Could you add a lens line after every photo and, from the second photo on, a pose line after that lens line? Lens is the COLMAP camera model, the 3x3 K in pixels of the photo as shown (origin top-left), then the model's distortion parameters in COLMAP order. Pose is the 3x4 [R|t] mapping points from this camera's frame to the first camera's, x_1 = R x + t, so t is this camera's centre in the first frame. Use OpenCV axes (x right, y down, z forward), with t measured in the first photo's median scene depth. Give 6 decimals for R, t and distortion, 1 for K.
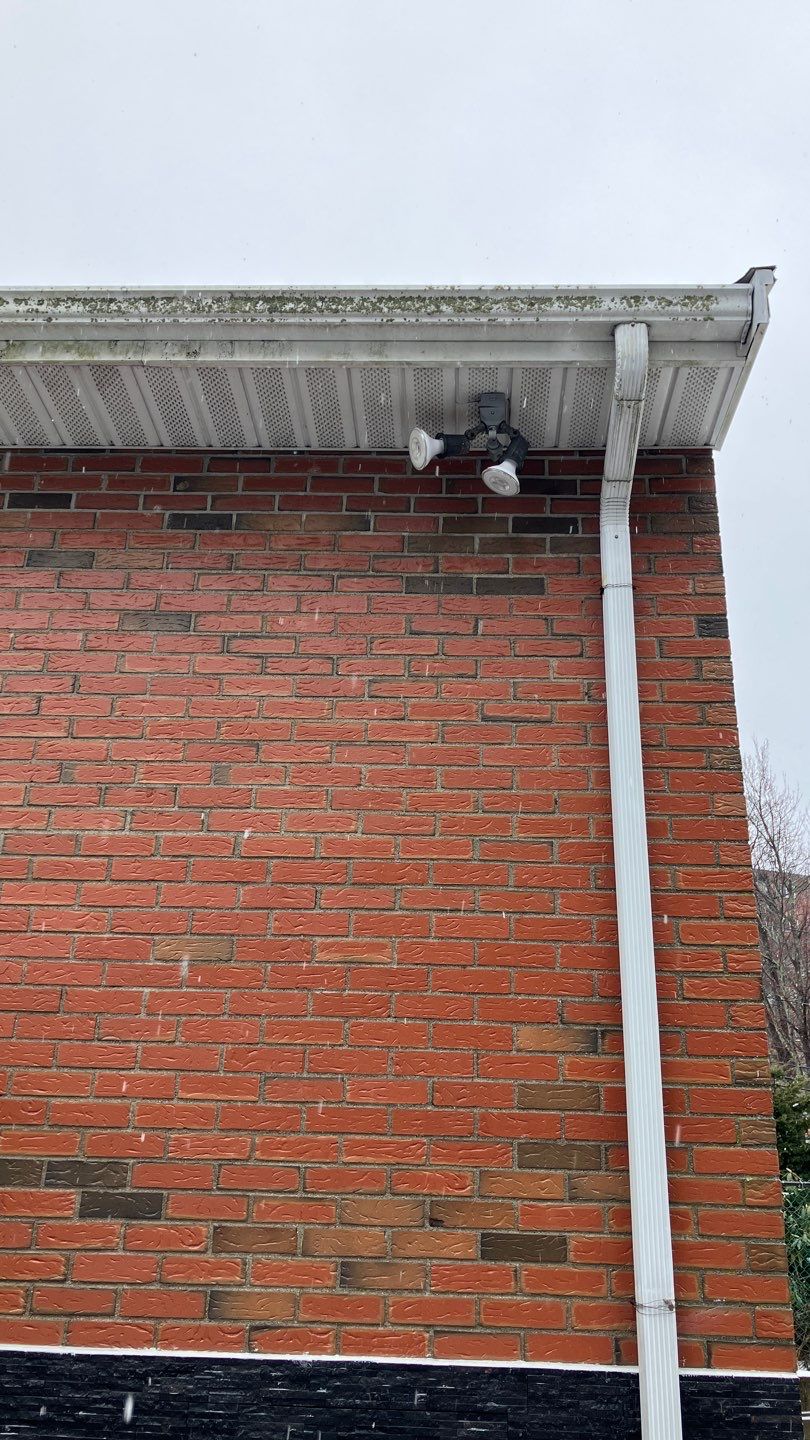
lens RADIAL K [[1151.8, 0, 409.8], [0, 1151.8, 710.1], [0, 0, 1]] dist [0.031174, -0.046176]
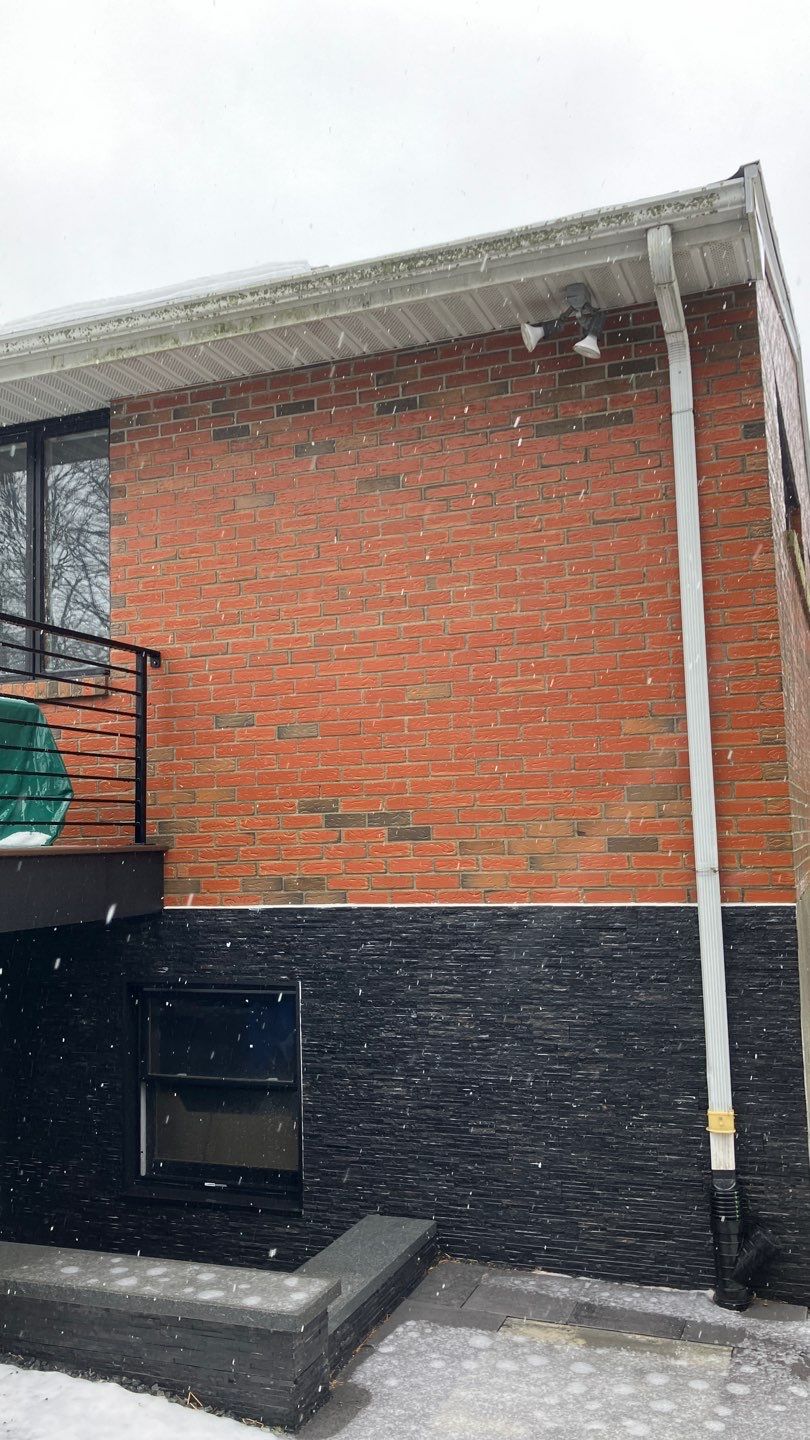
lens RADIAL K [[1151.8, 0, 412.9], [0, 1151.8, 708.2], [0, 0, 1]] dist [0.031174, -0.046176]
pose [[0.945362, -0.087388, -0.314093, 0.301047], [0.177181, 0.946429, 0.269962, -0.216866], [0.273675, -0.310863, 0.910201, -0.513976]]
